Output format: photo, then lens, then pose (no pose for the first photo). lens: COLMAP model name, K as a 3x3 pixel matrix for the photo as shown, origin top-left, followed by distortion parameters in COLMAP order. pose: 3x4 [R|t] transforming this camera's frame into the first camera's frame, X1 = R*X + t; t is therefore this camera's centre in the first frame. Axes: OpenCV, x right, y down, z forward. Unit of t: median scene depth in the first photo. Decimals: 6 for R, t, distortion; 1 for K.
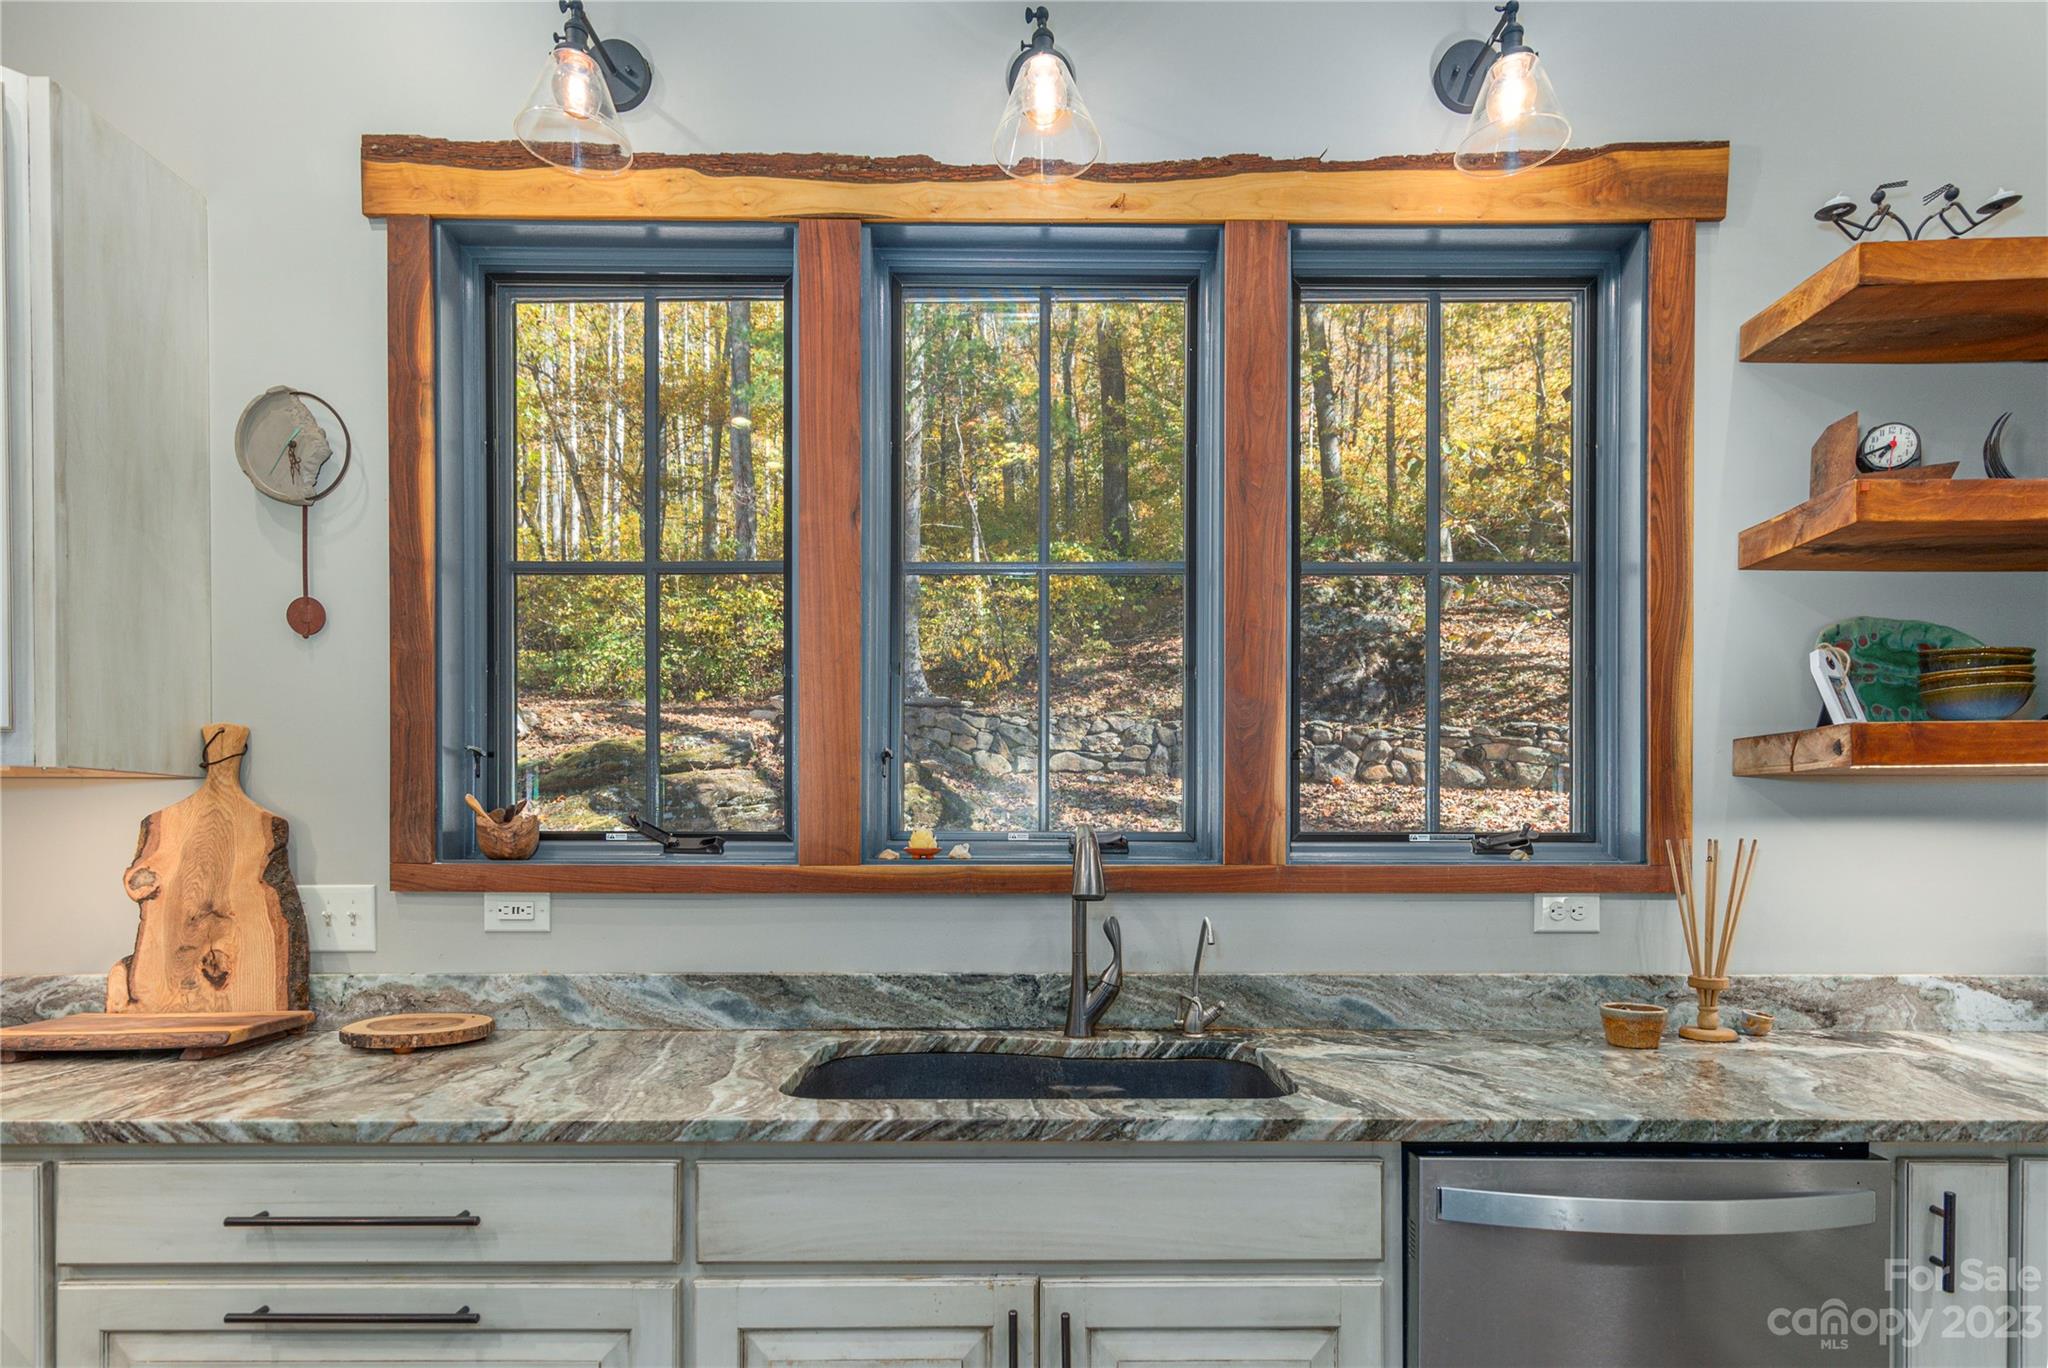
lens RADIAL K [[1074.1, 0, 1041.7], [0, 1074.1, 851.3], [0, 0, 1]] dist [0.010290, 0.000152]
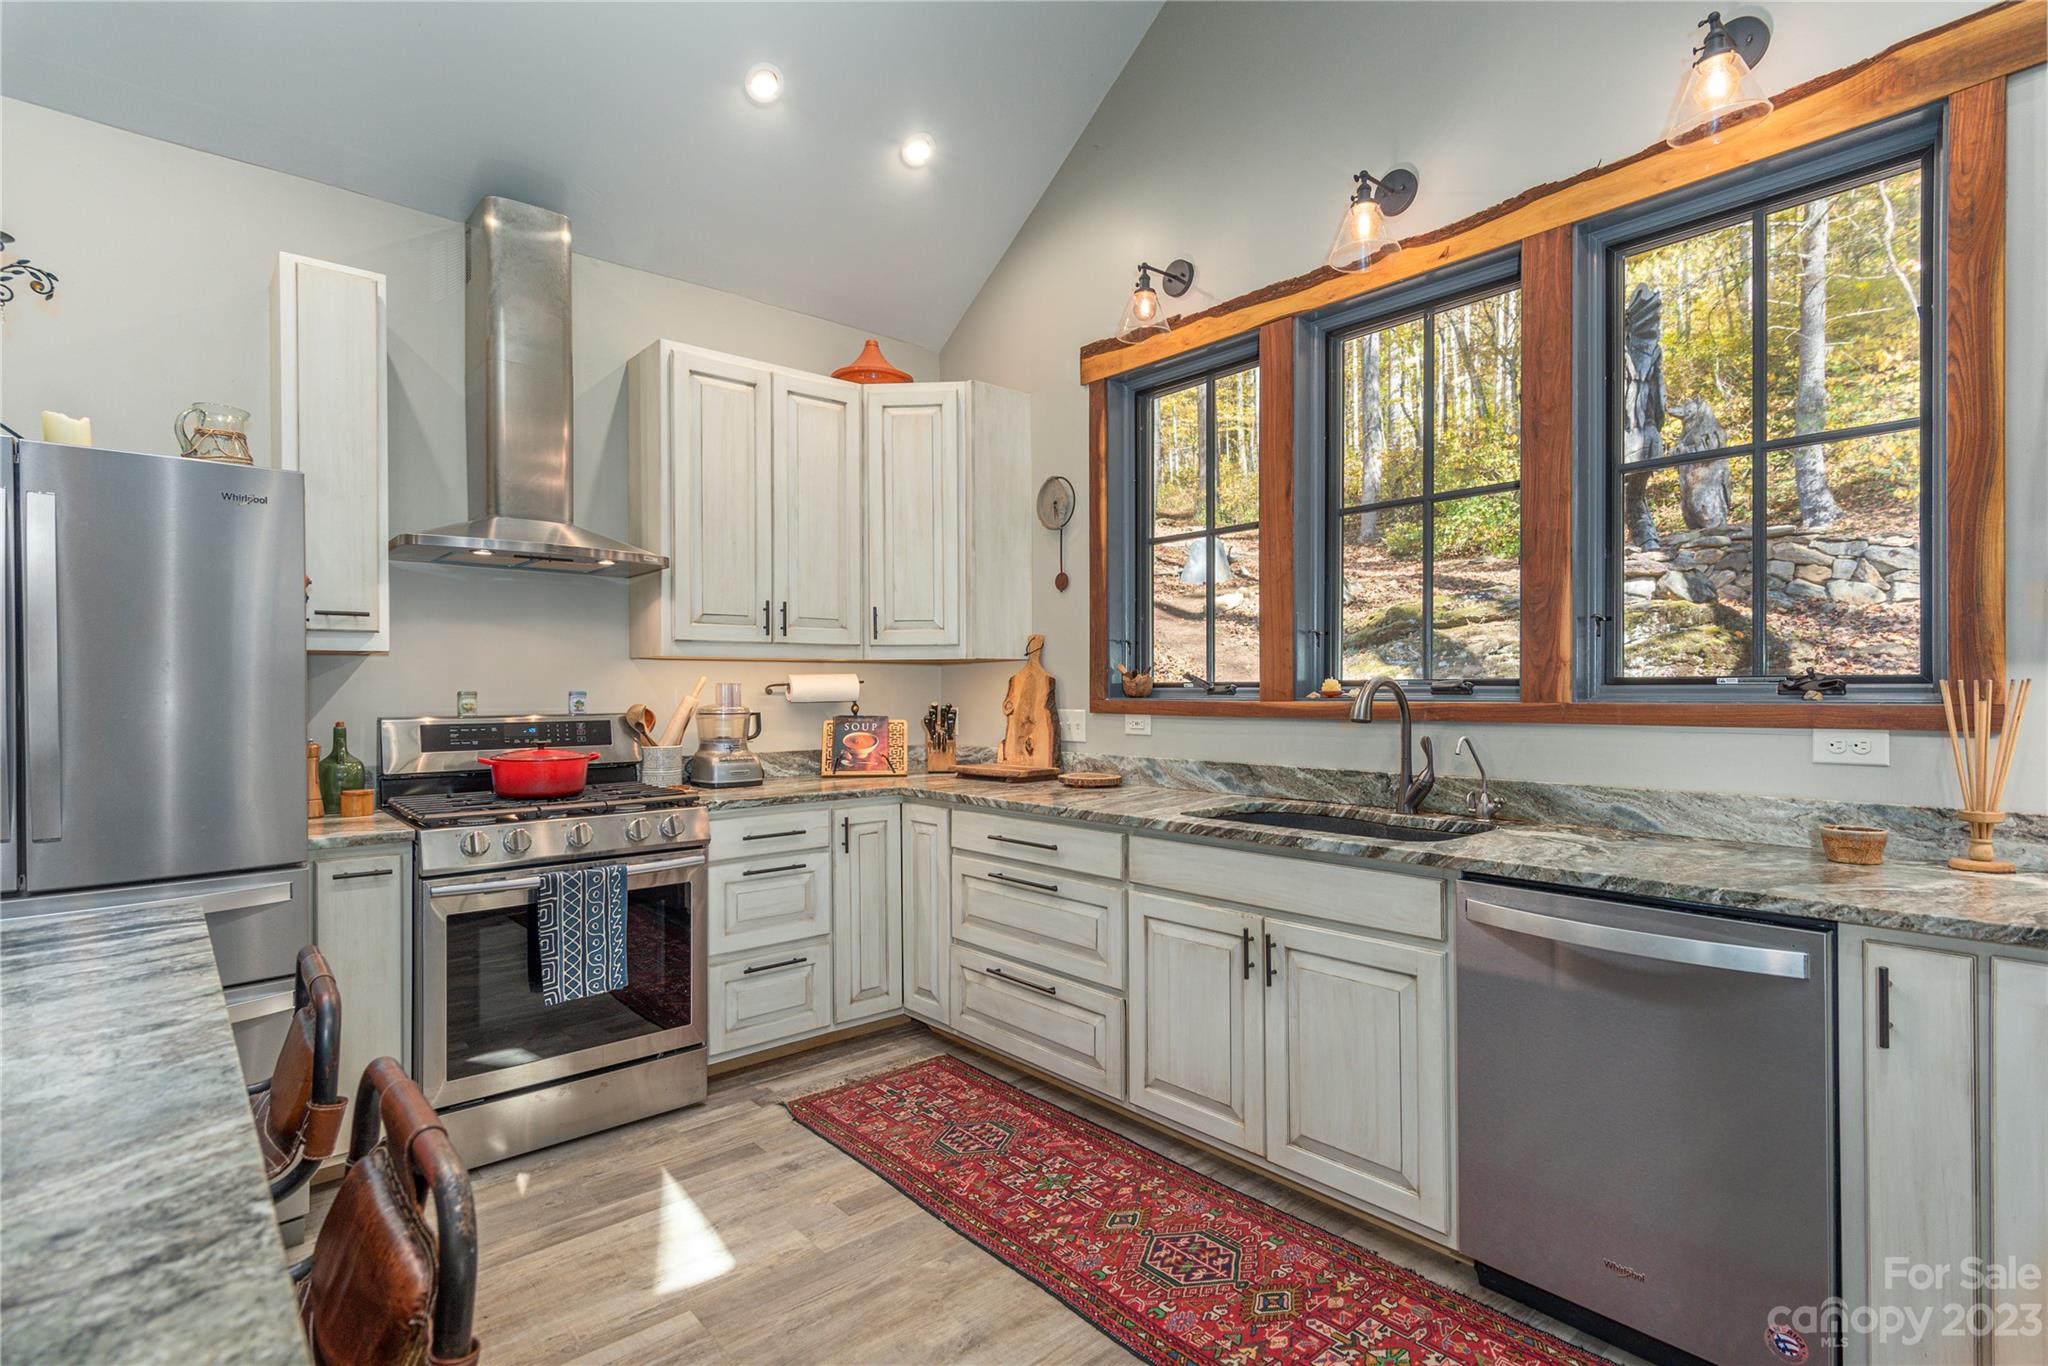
lens RADIAL K [[1074.1, 0, 1032.7], [0, 1074.1, 683.5], [0, 0, 1]] dist [0.010290, 0.000152]
pose [[0.652274, -0.008672, -0.757934, 0.834671], [0.000673, 0.999941, -0.010862, 0.003122], [0.757983, 0.006574, 0.652241, -0.394535]]
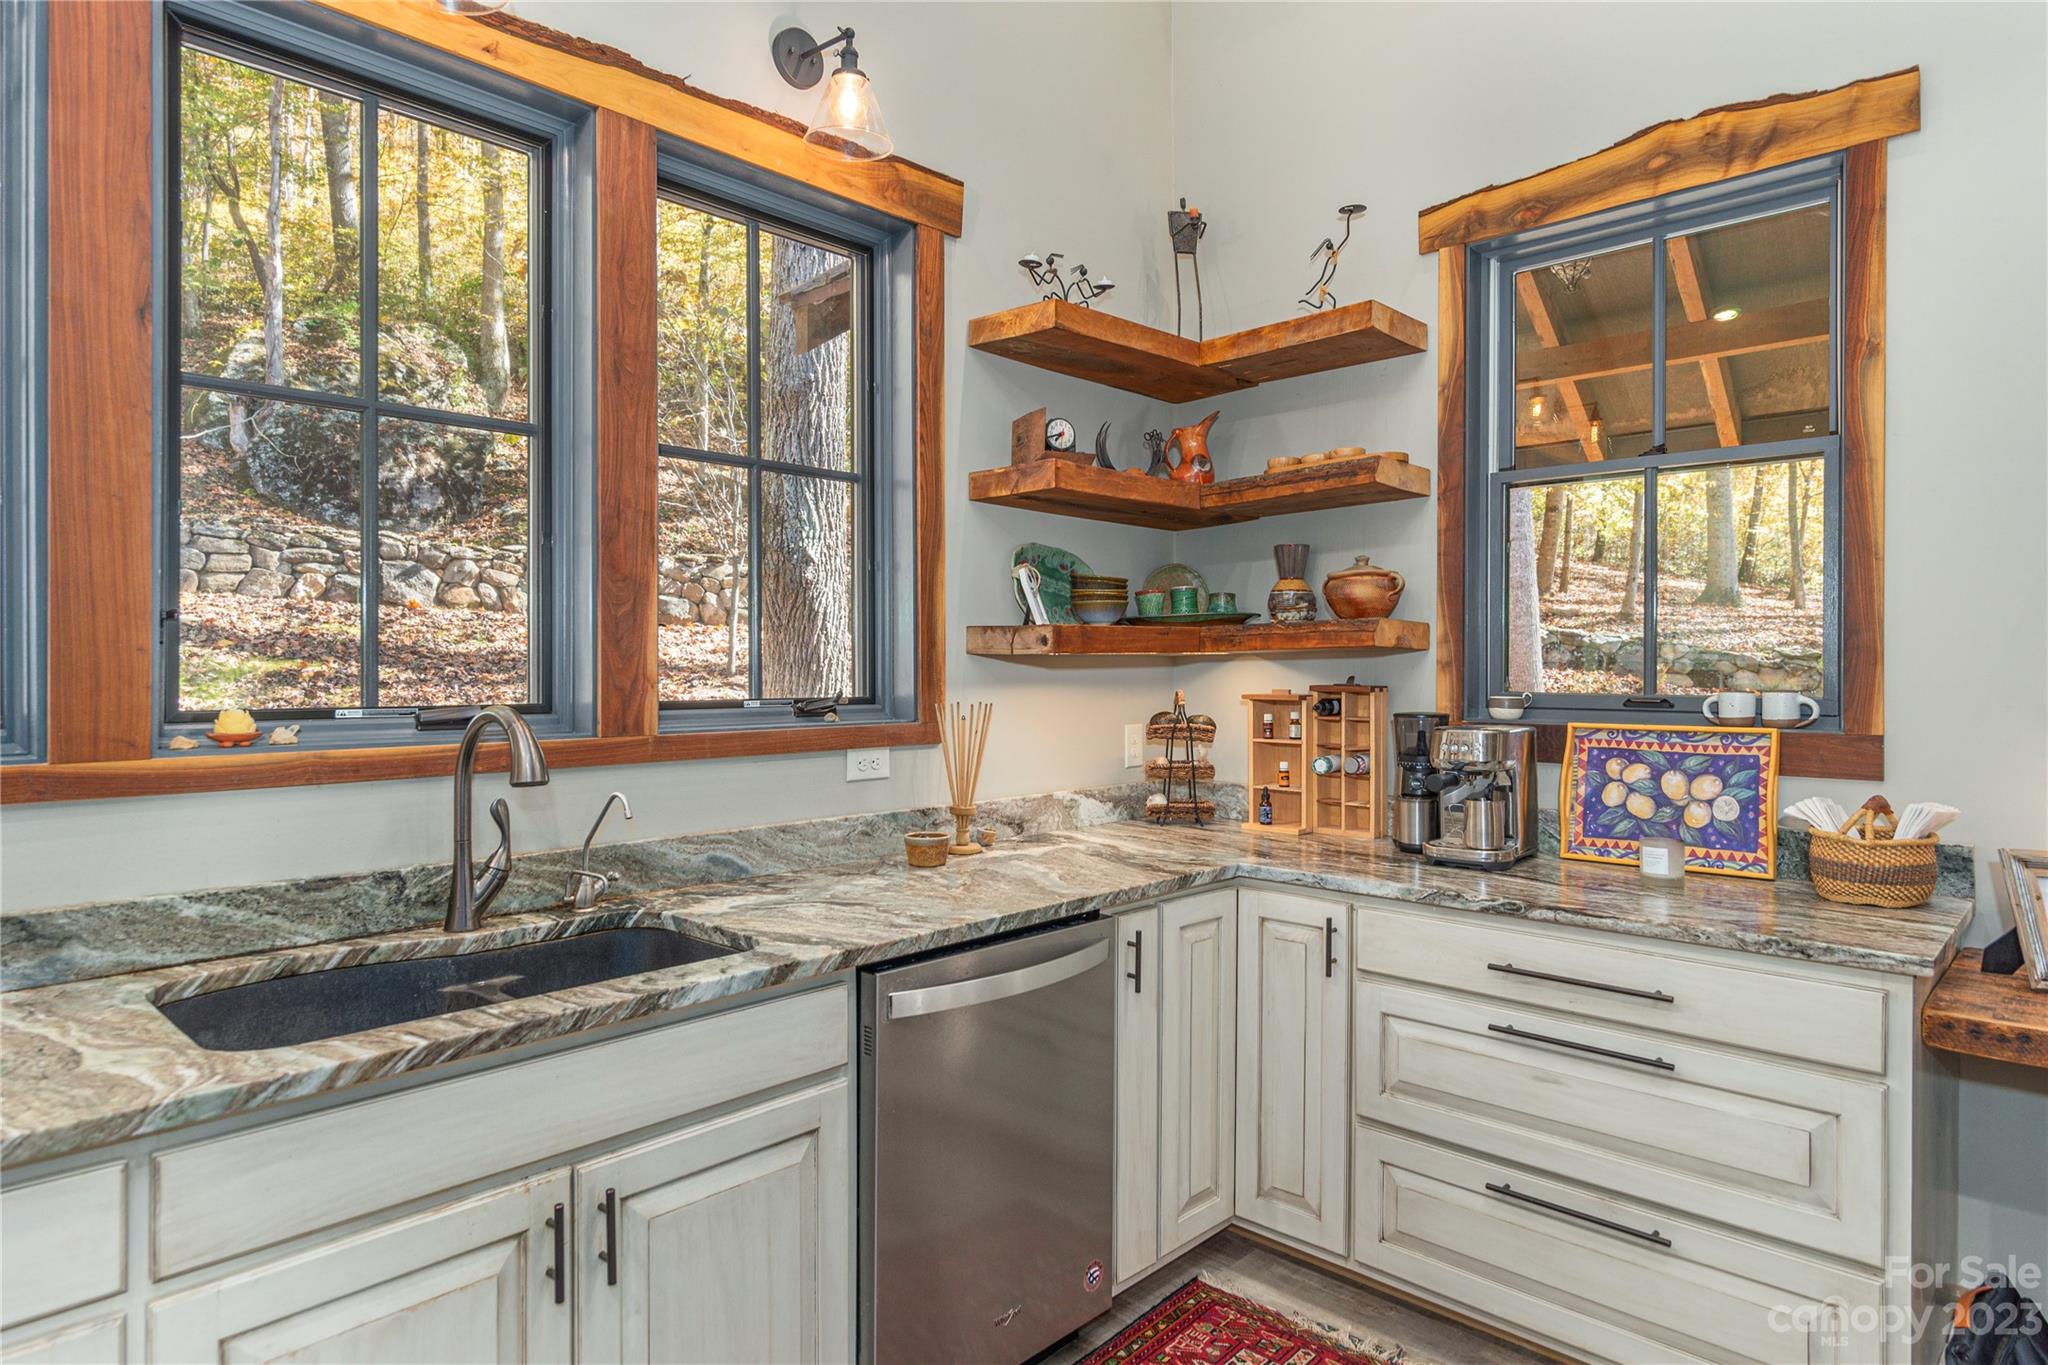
lens RADIAL K [[1123.6, 0, 1071.4], [0, 1123.6, 673.5], [0, 0, 1]] dist [-0.003861, -0.000045]
pose [[0.684152, -0.002018, 0.729337, -0.307924], [0.005654, 0.999981, -0.002537, -0.044006], [-0.729317, 0.005860, 0.684150, -0.050605]]
